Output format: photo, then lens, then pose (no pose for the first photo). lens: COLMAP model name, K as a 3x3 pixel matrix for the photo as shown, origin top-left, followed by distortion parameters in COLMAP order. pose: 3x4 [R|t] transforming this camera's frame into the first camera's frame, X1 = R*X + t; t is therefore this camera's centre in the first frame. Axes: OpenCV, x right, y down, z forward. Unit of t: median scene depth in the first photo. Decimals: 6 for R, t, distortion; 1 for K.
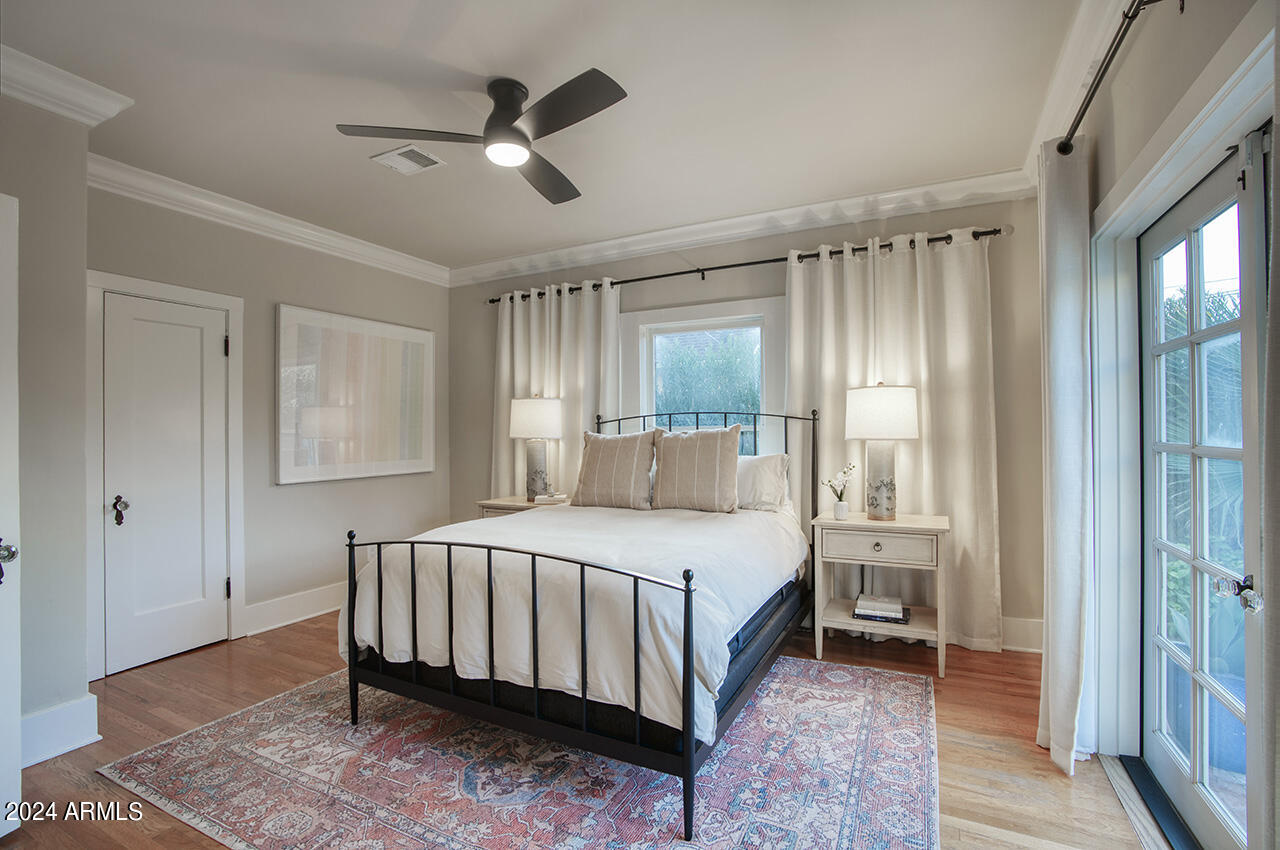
lens RADIAL K [[593.3, 0, 640.0], [0, 593.3, 425.0], [0, 0, 1]] dist [-0.045082, 0.000270]
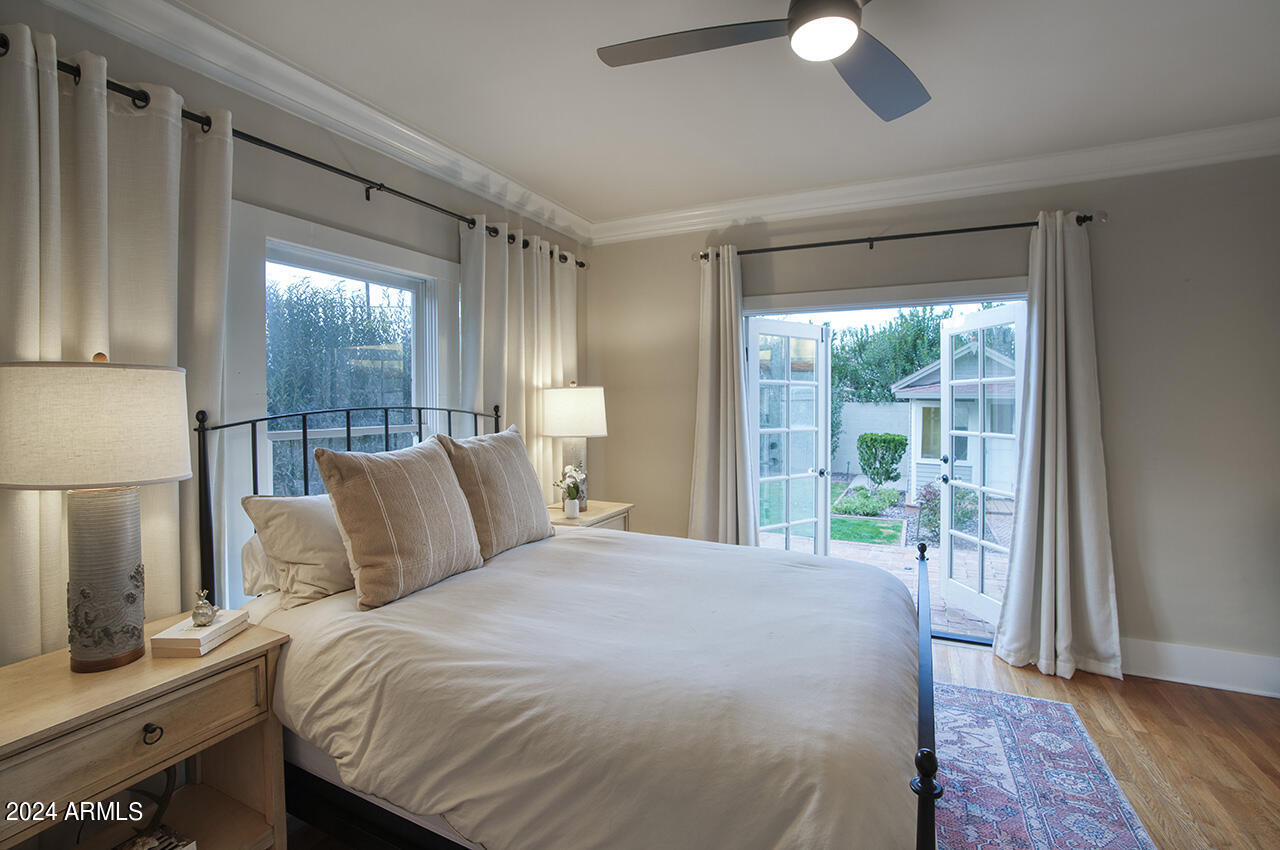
lens RADIAL K [[593.3, 0, 640.0], [0, 593.3, 425.0], [0, 0, 1]] dist [-0.045082, 0.000270]
pose [[-0.019390, -0.030018, 0.999361, -0.564072], [-0.002198, 0.999548, 0.029981, -0.022402], [-0.999810, -0.001615, -0.019447, 0.752591]]
